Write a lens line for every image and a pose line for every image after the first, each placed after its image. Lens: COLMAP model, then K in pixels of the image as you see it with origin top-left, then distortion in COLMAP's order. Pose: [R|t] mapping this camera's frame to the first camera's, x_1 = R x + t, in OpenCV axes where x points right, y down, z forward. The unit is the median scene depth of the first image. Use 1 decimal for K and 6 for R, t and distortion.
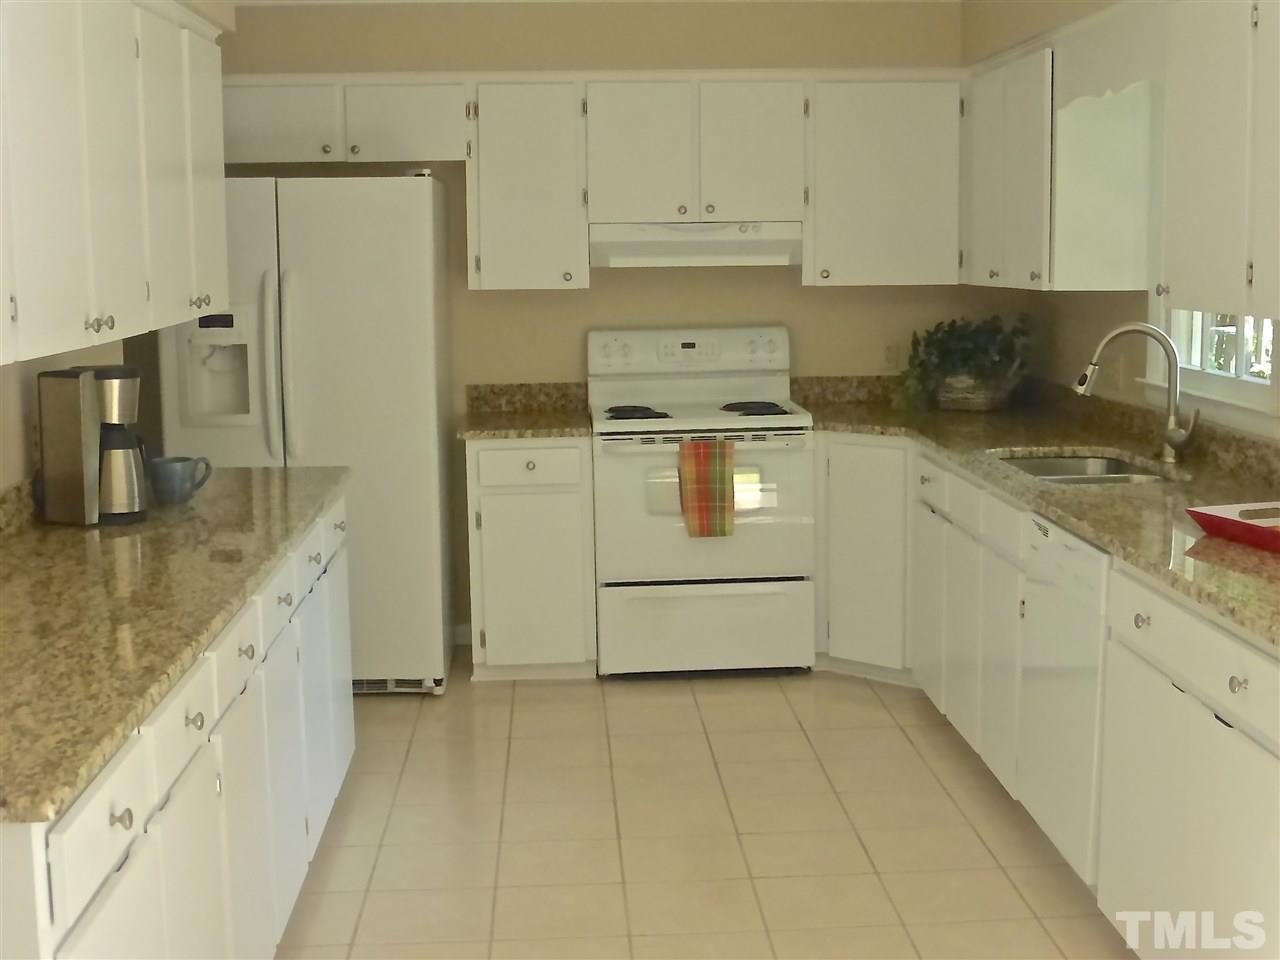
lens RADIAL K [[1554.8, 0, 640.0], [0, 1554.8, 480.0], [0, 0, 1]] dist [-0.172044, -0.025870]
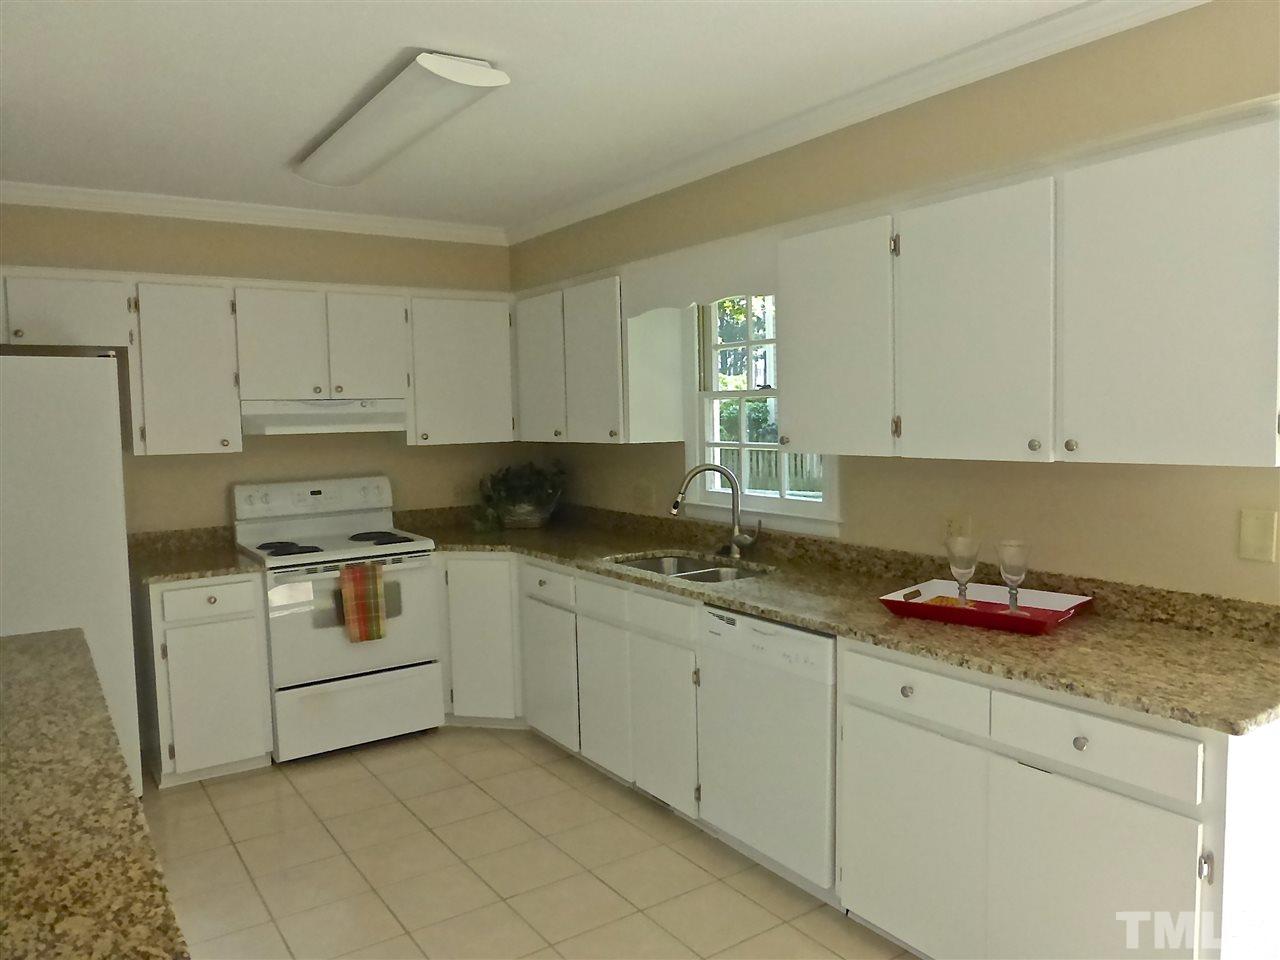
lens RADIAL K [[870.2, 0, 595.5], [0, 870.2, 481.1], [0, 0, 1]] dist [-0.046806, 0.002975]
pose [[0.855823, -0.043540, 0.515432, -0.152993], [0.084094, 0.994906, -0.055587, -0.038196], [-0.510386, 0.090917, 0.855126, 0.265747]]
